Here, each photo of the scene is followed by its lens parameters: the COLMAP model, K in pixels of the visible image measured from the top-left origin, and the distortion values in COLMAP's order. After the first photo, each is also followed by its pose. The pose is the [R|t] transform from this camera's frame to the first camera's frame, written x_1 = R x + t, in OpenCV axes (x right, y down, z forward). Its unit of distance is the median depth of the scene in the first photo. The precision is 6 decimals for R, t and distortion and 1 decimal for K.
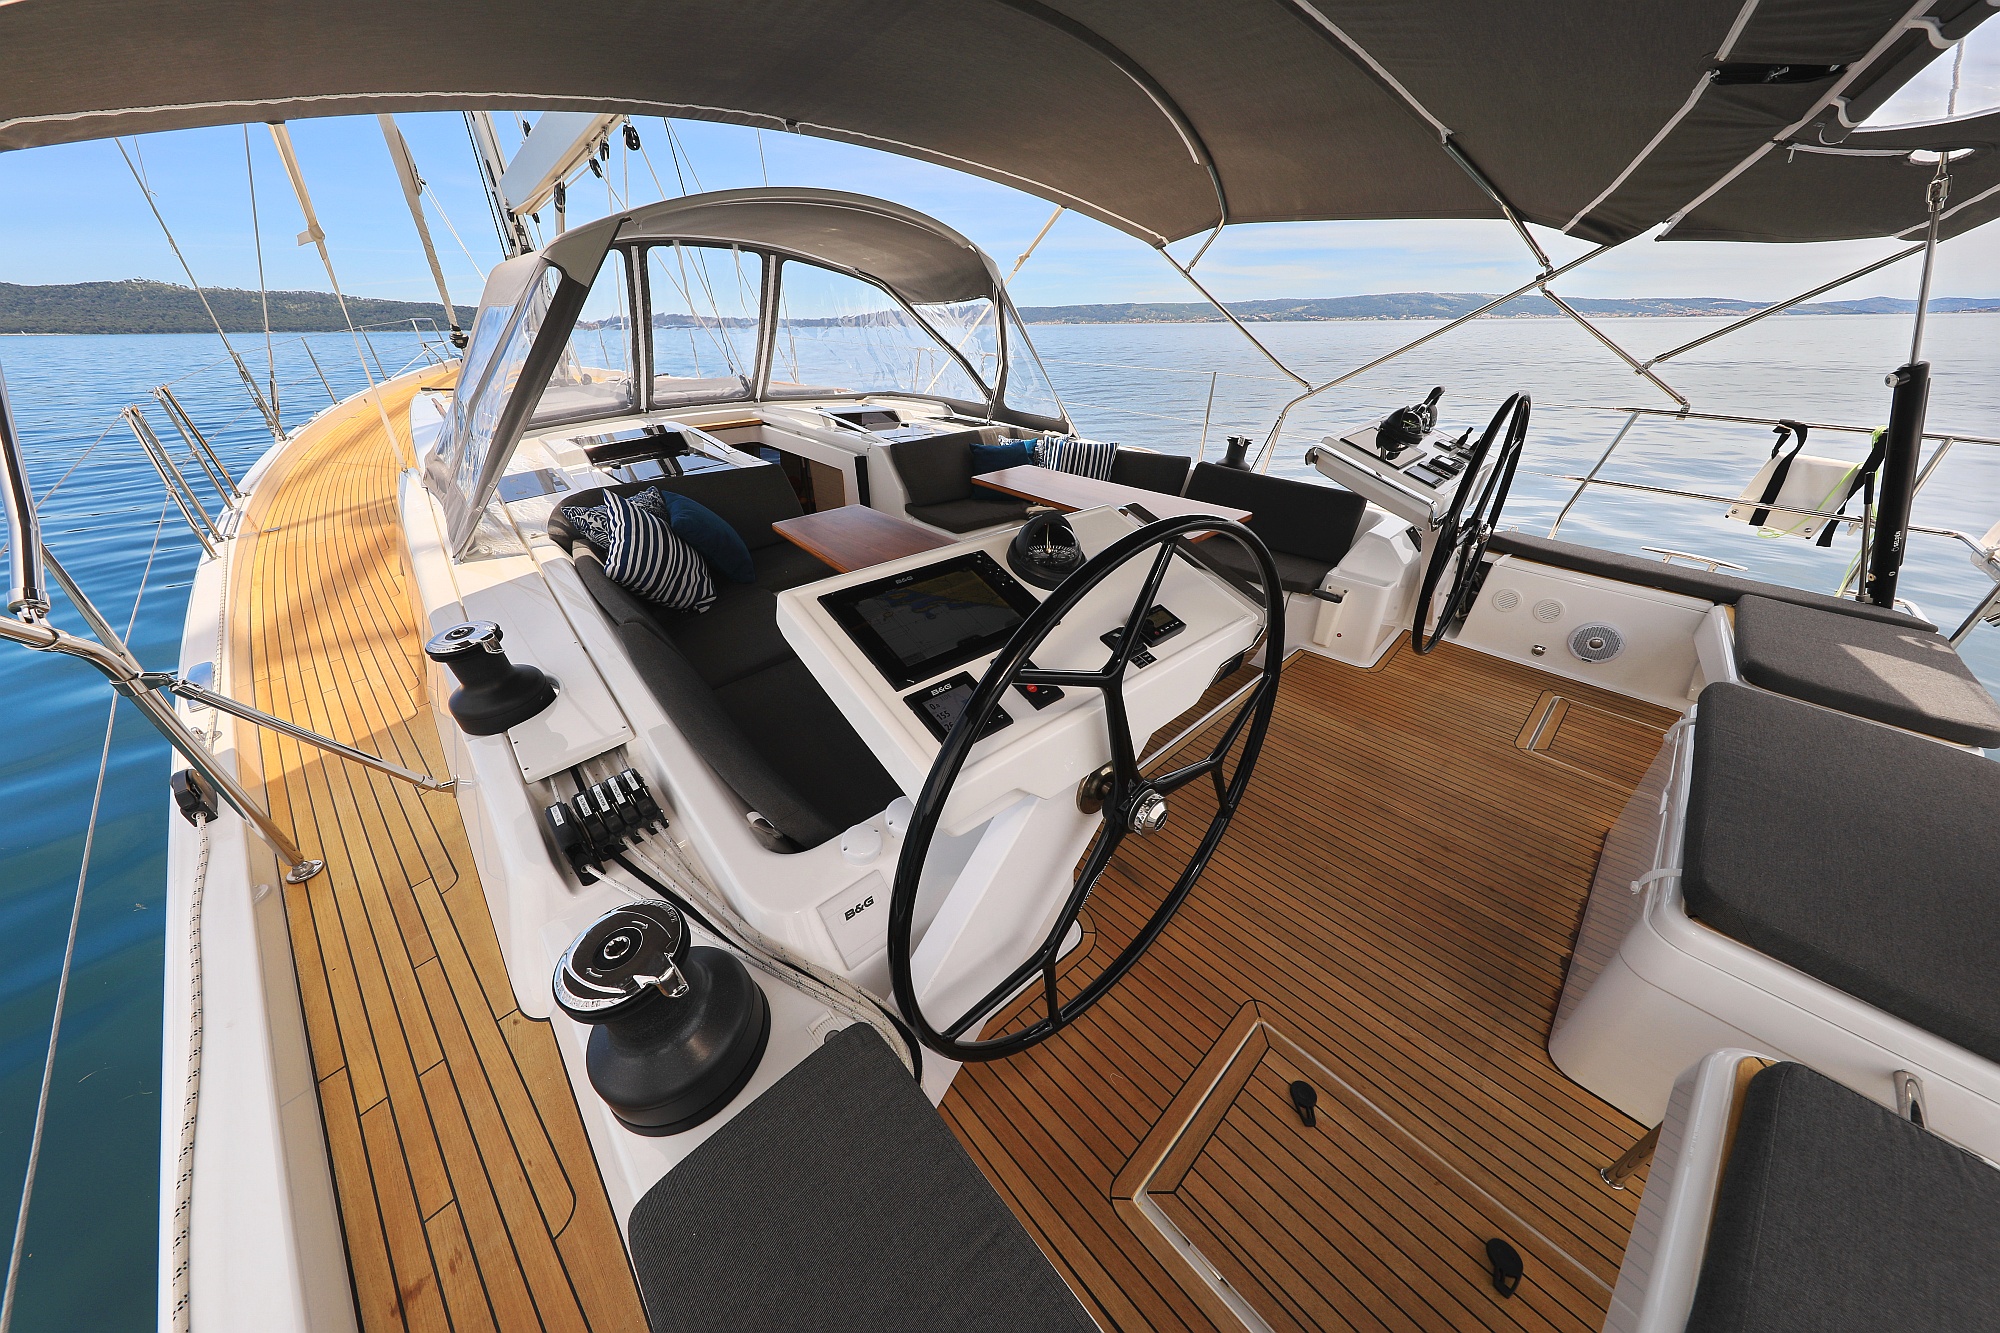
lens RADIAL K [[633.8, 0, 994.5], [0, 633.8, 686.7], [0, 0, 1]] dist [0.001000, -0.000230]
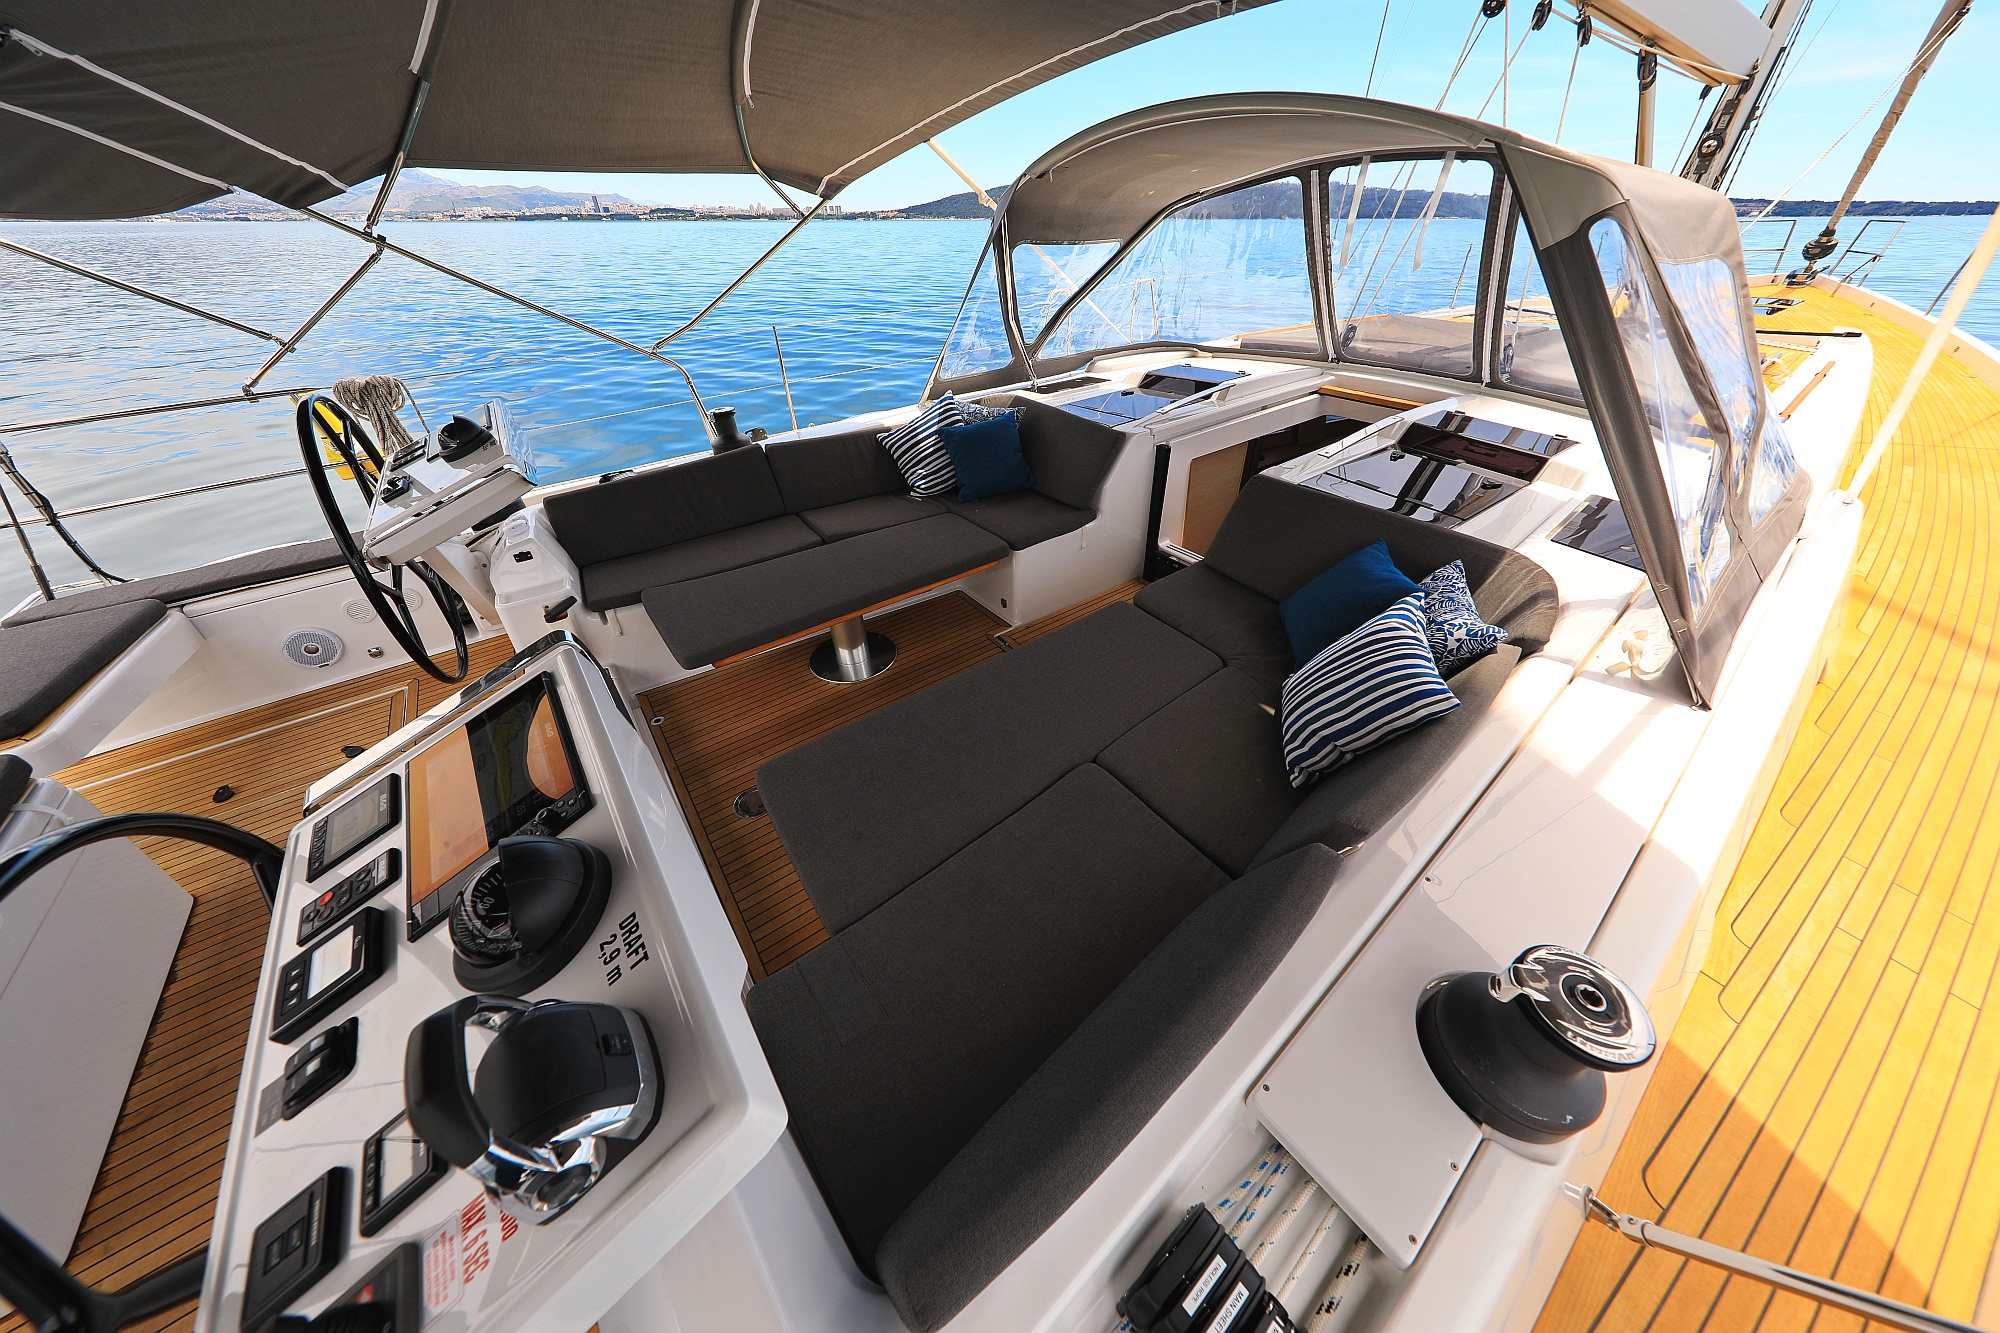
lens RADIAL K [[633.8, 0, 1001.4], [0, 633.8, 660.6], [0, 0, 1]] dist [0.001000, -0.000230]
pose [[-0.140482, 0.580925, -0.801743, 0.509665], [-0.492974, 0.661216, 0.565482, -0.481199], [0.858628, 0.474678, 0.193492, 0.709934]]
